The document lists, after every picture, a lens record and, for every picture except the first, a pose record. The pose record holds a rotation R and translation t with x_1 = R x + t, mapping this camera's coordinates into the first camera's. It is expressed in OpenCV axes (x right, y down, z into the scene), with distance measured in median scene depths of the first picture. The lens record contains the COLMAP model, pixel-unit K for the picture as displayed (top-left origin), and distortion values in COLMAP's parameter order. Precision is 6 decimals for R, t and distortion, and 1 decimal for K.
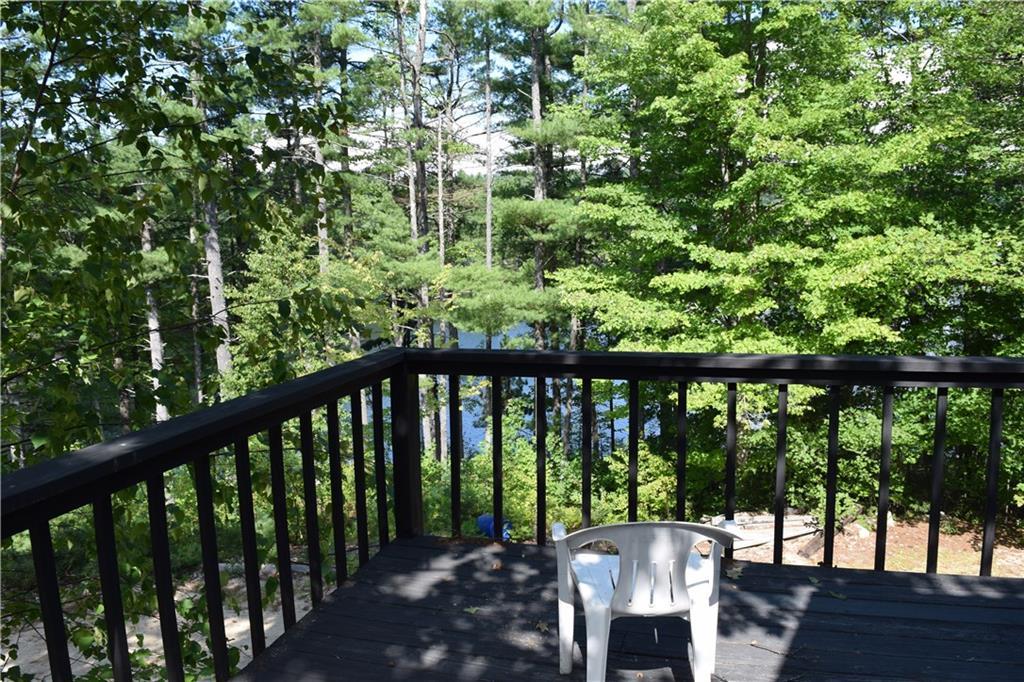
lens RADIAL K [[794.9, 0, 512.0], [0, 794.9, 341.0], [0, 0, 1]] dist [-0.091168, 0.000030]
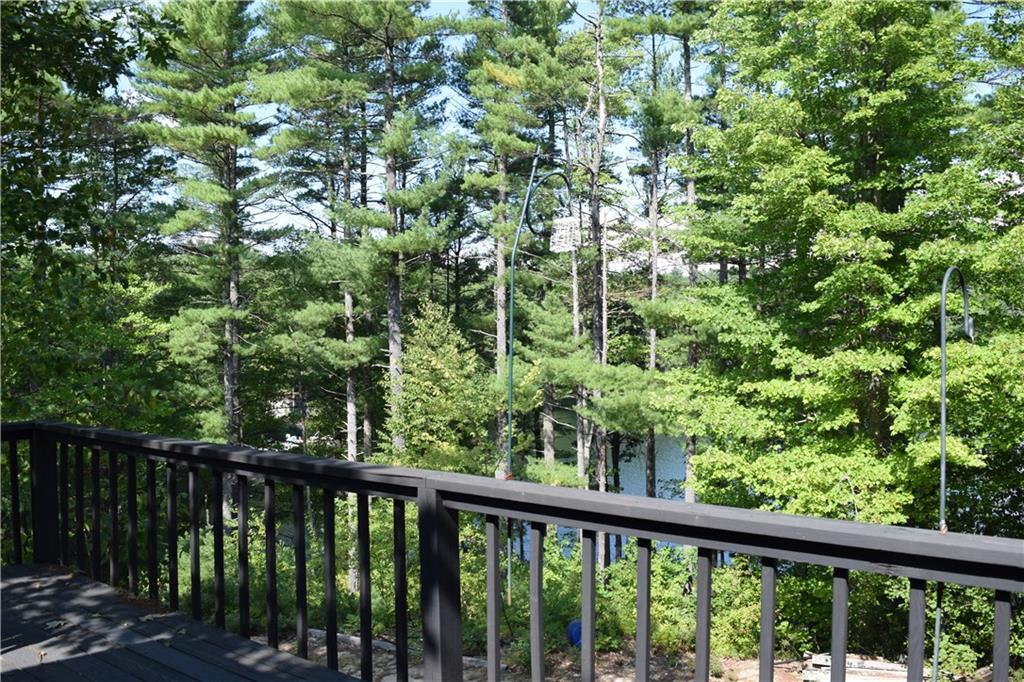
lens RADIAL K [[823.9, 0, 512.0], [0, 823.9, 341.0], [0, 0, 1]] dist [-0.068656, 0.002934]
pose [[0.940655, 0.021786, -0.338664, 0.252308], [-0.062536, 0.991975, -0.109883, -0.005807], [0.333552, 0.124541, 0.934469, -0.009121]]
